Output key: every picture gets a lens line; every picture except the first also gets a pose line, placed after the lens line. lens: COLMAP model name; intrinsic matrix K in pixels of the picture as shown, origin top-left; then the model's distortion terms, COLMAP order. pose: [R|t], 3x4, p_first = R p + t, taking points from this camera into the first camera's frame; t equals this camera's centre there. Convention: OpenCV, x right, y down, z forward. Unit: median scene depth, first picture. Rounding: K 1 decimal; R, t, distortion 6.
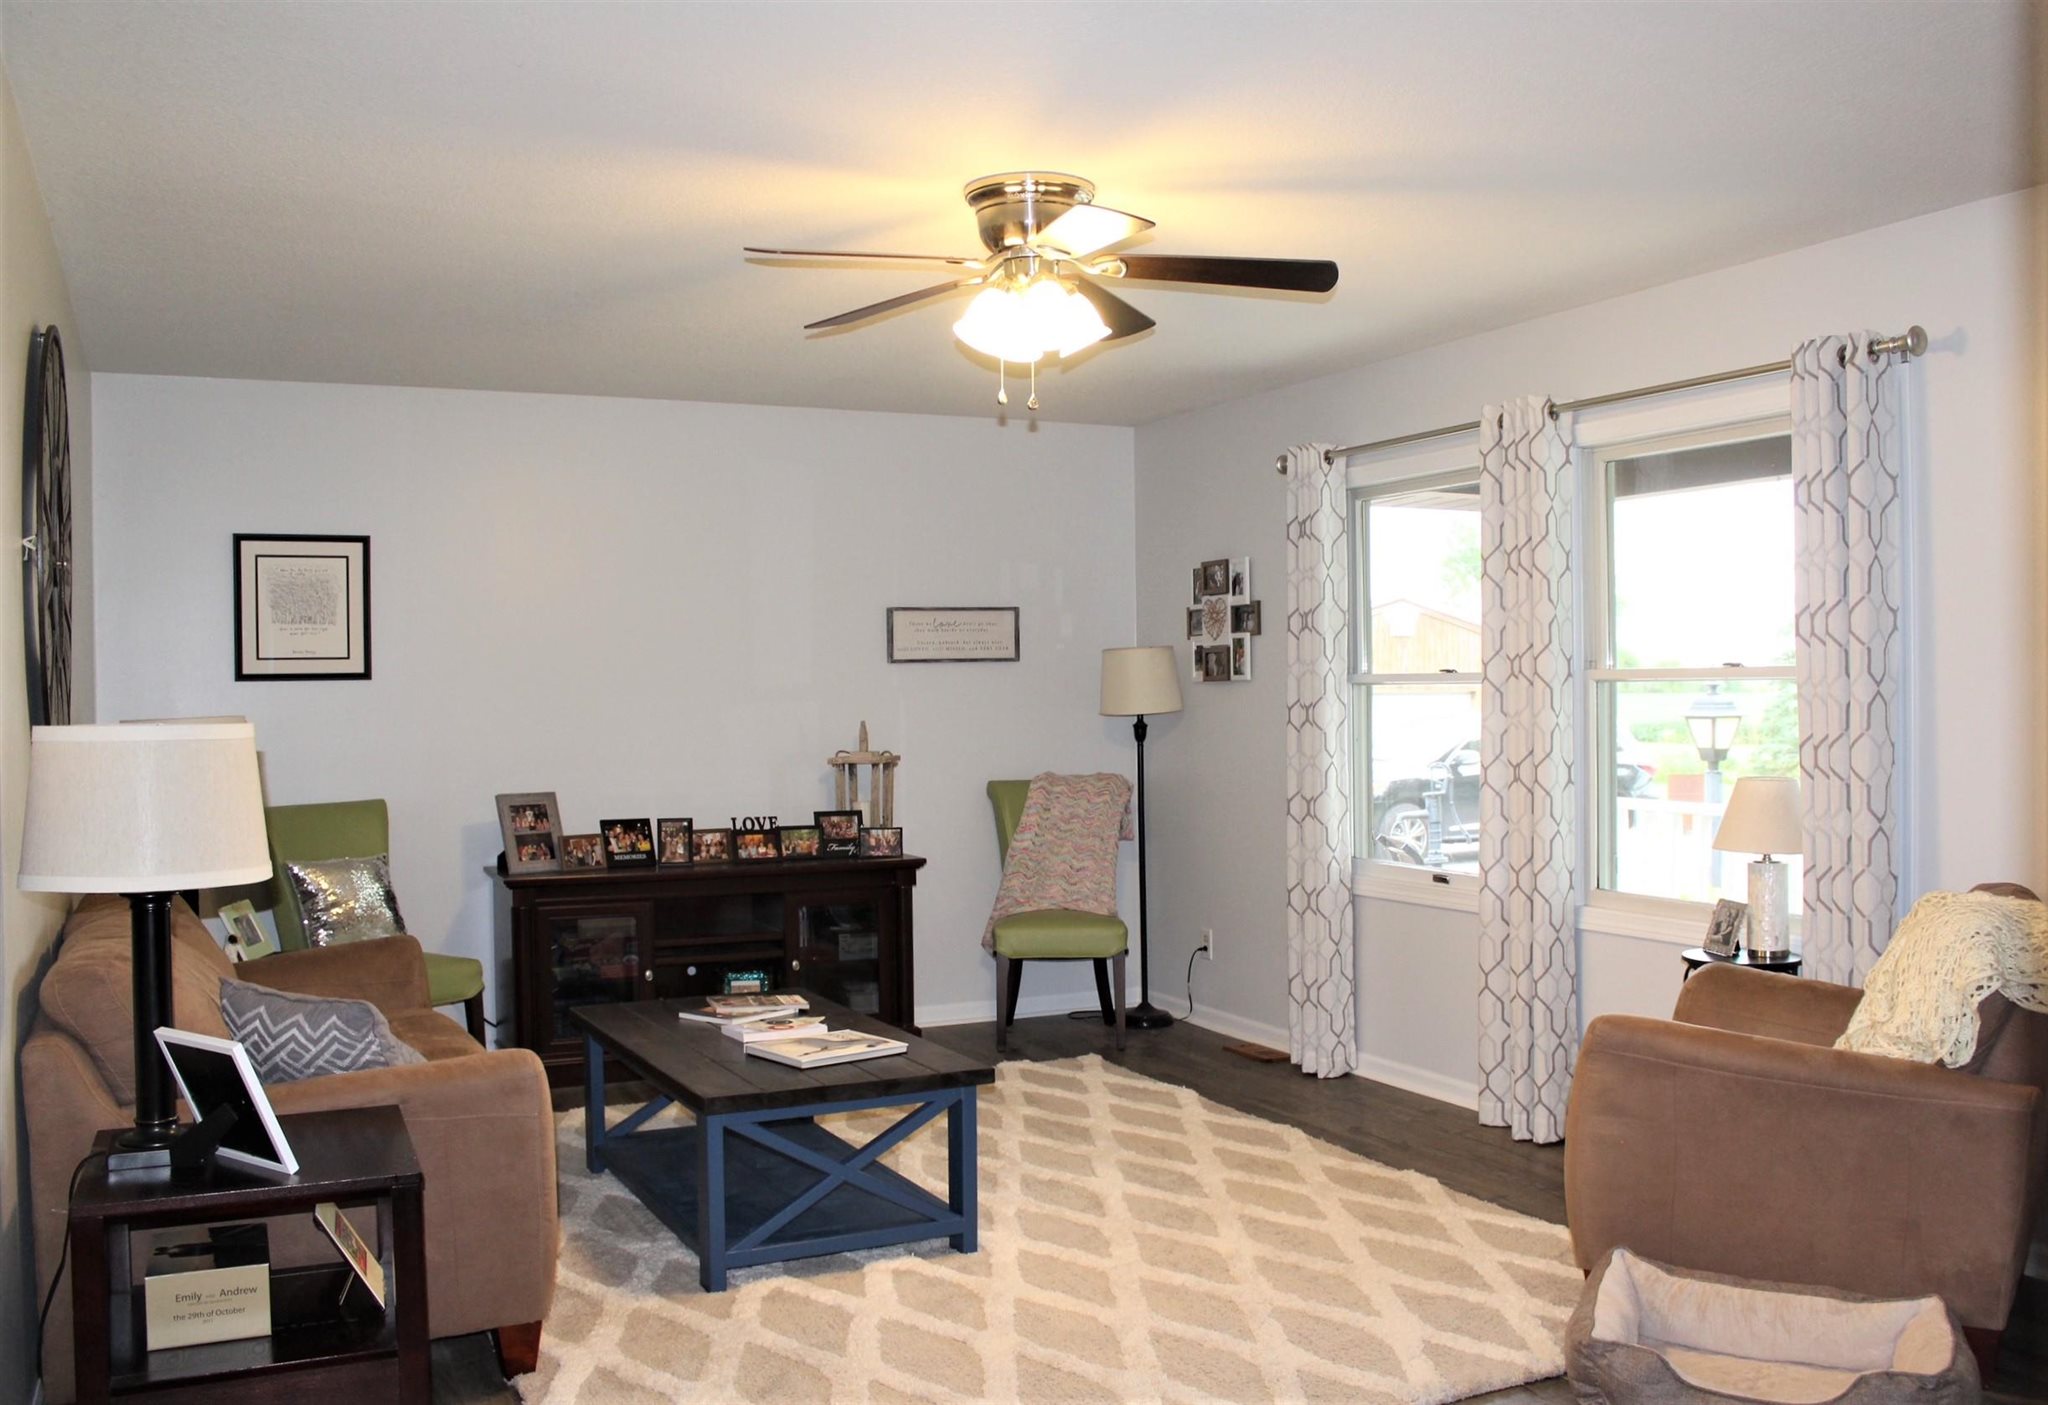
lens RADIAL K [[1849.2, 0, 1030.0], [0, 1849.2, 696.0], [0, 0, 1]] dist [-0.067106, 0.016682]
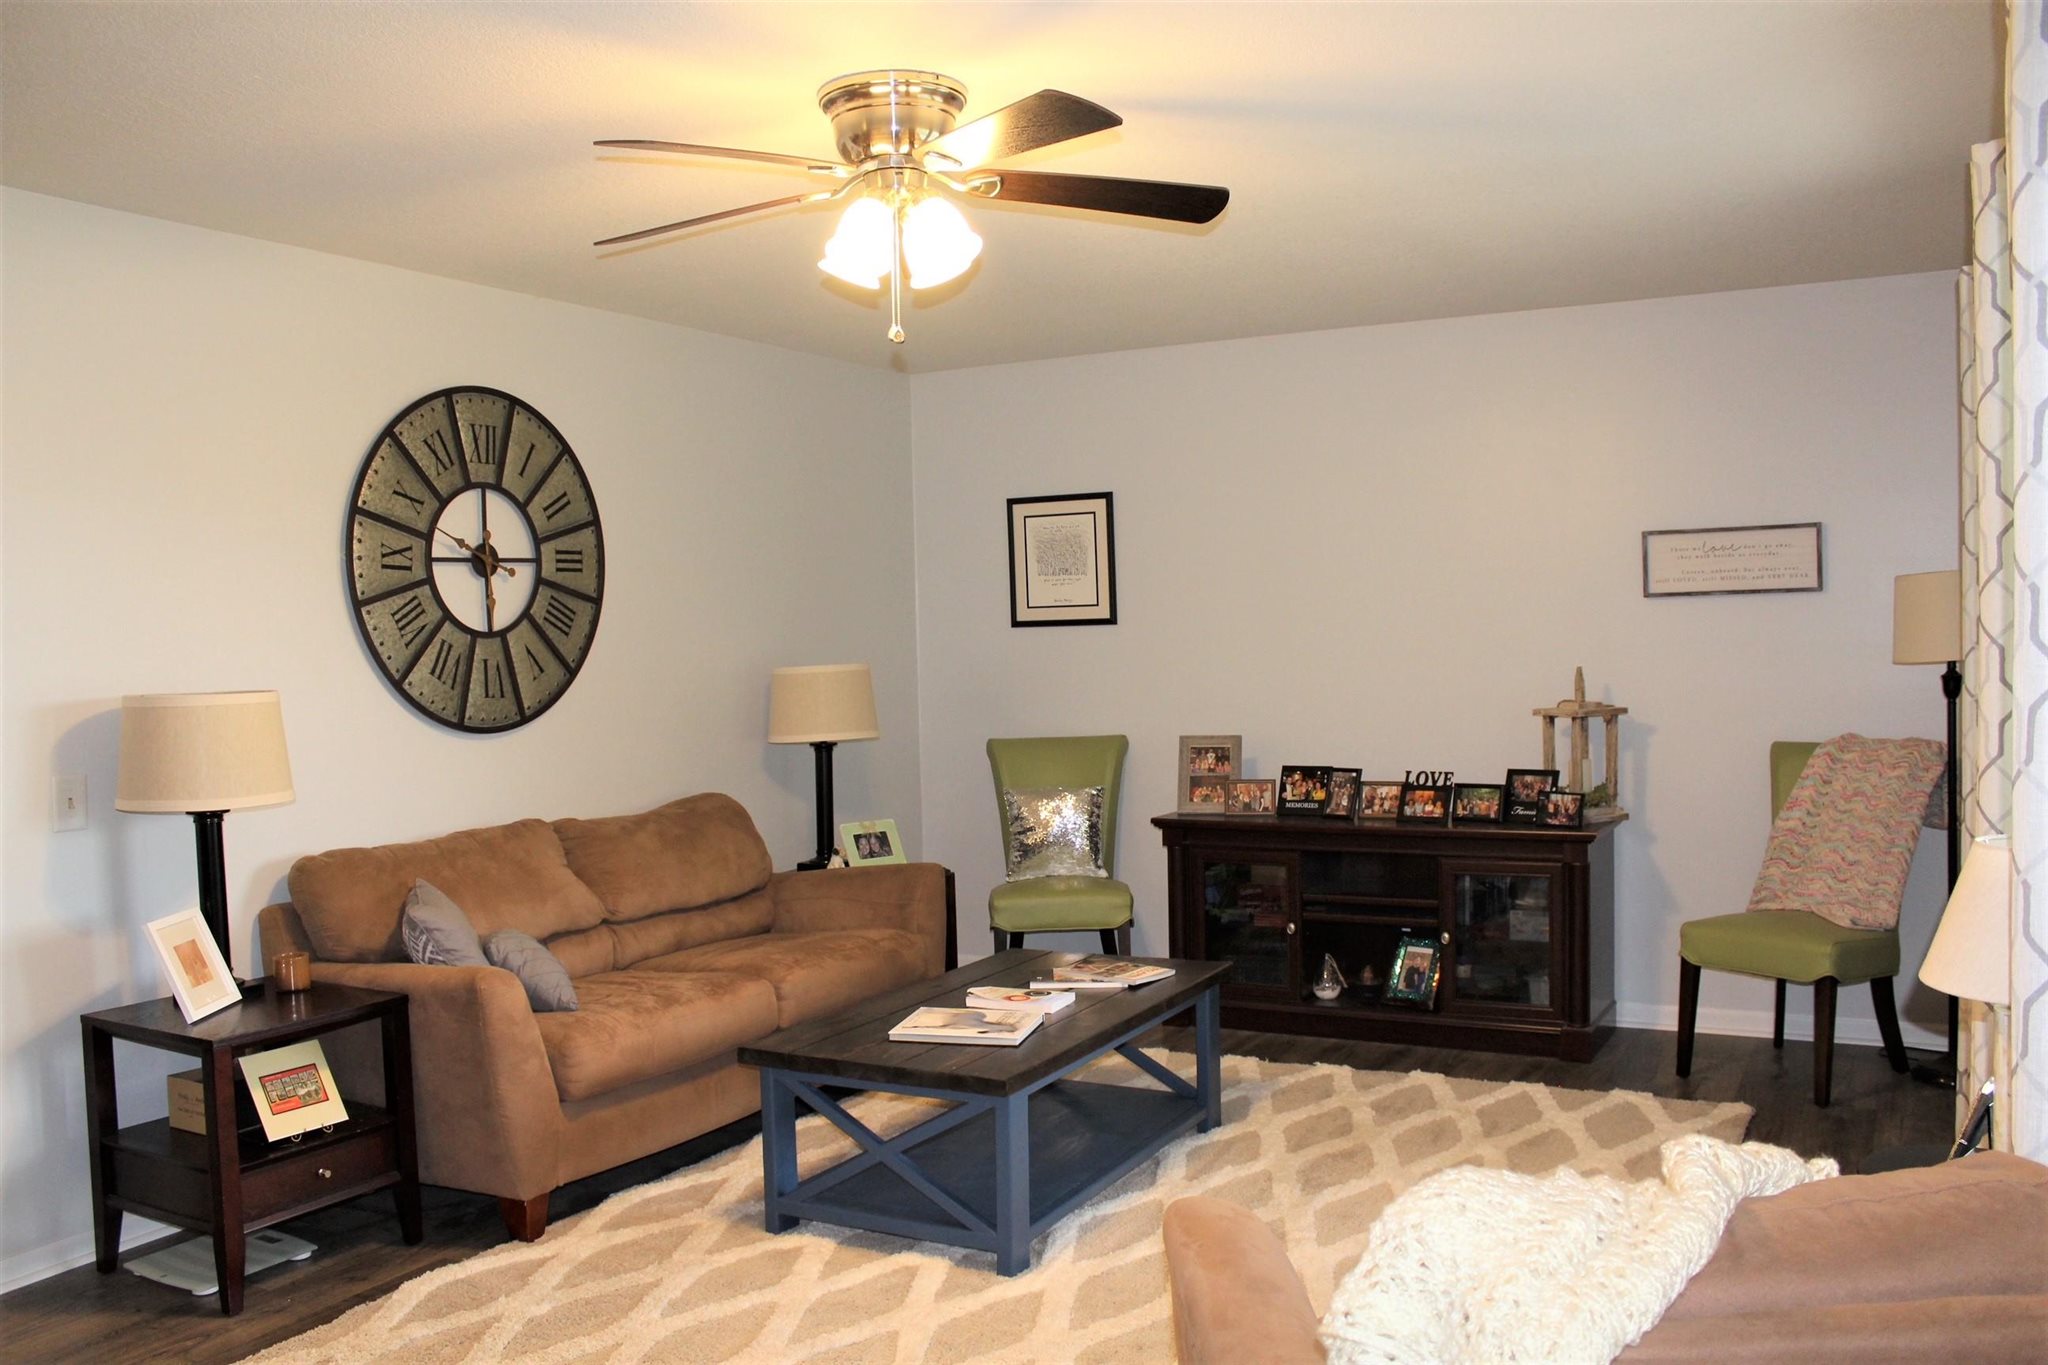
lens RADIAL K [[1716.6, 0, 1012.8], [0, 1716.6, 680.5], [0, 0, 1]] dist [-0.147938, 0.121921]
pose [[0.596399, 0.019042, -0.802462, 0.407924], [0.012192, 0.999388, 0.032776, -0.009604], [0.802595, -0.029331, 0.595802, 0.339271]]
